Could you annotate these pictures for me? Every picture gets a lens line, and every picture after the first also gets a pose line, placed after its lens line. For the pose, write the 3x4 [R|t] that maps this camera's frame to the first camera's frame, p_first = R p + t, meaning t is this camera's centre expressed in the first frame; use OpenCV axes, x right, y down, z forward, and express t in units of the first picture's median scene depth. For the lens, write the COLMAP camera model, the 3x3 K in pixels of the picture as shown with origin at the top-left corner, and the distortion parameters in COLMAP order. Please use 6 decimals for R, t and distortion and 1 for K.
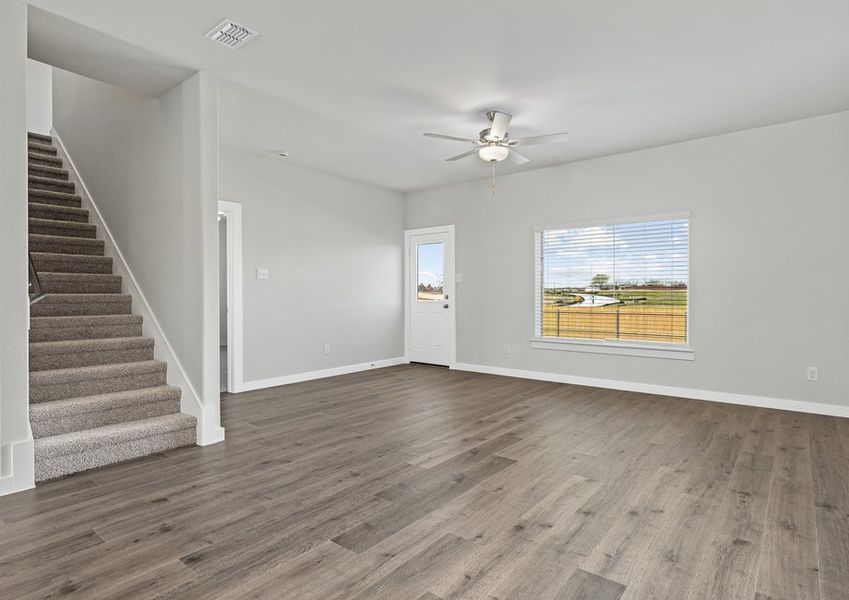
lens RADIAL K [[419.9, 0, 395.8], [0, 419.9, 299.5], [0, 0, 1]] dist [-0.000717, 0.000218]
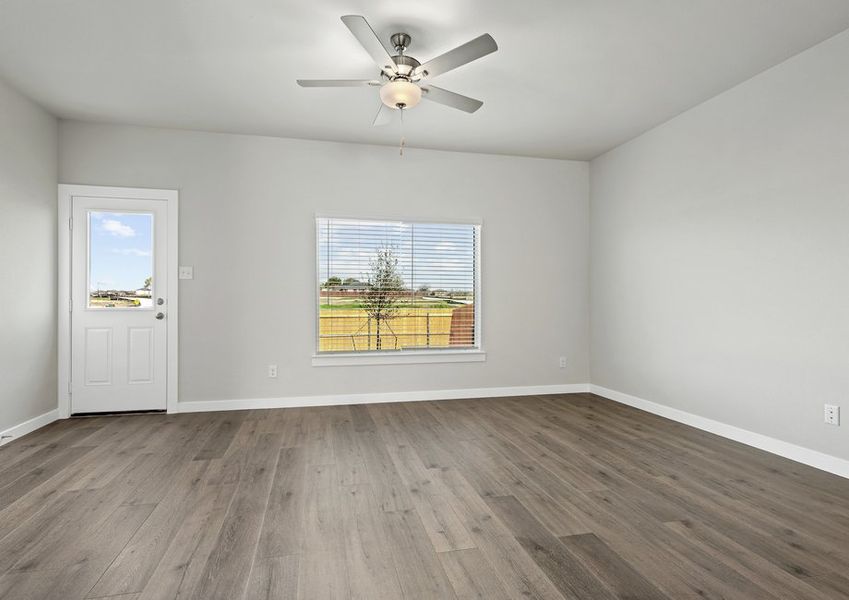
lens RADIAL K [[445.1, 0, 426.6], [0, 445.1, 295.8], [0, 0, 1]] dist [0.000544, 0.000340]
pose [[0.608035, 0.006416, 0.793884, -0.203375], [0.006319, 0.999897, -0.012921, -0.004154], [-0.793885, 0.012872, 0.607932, 0.320780]]
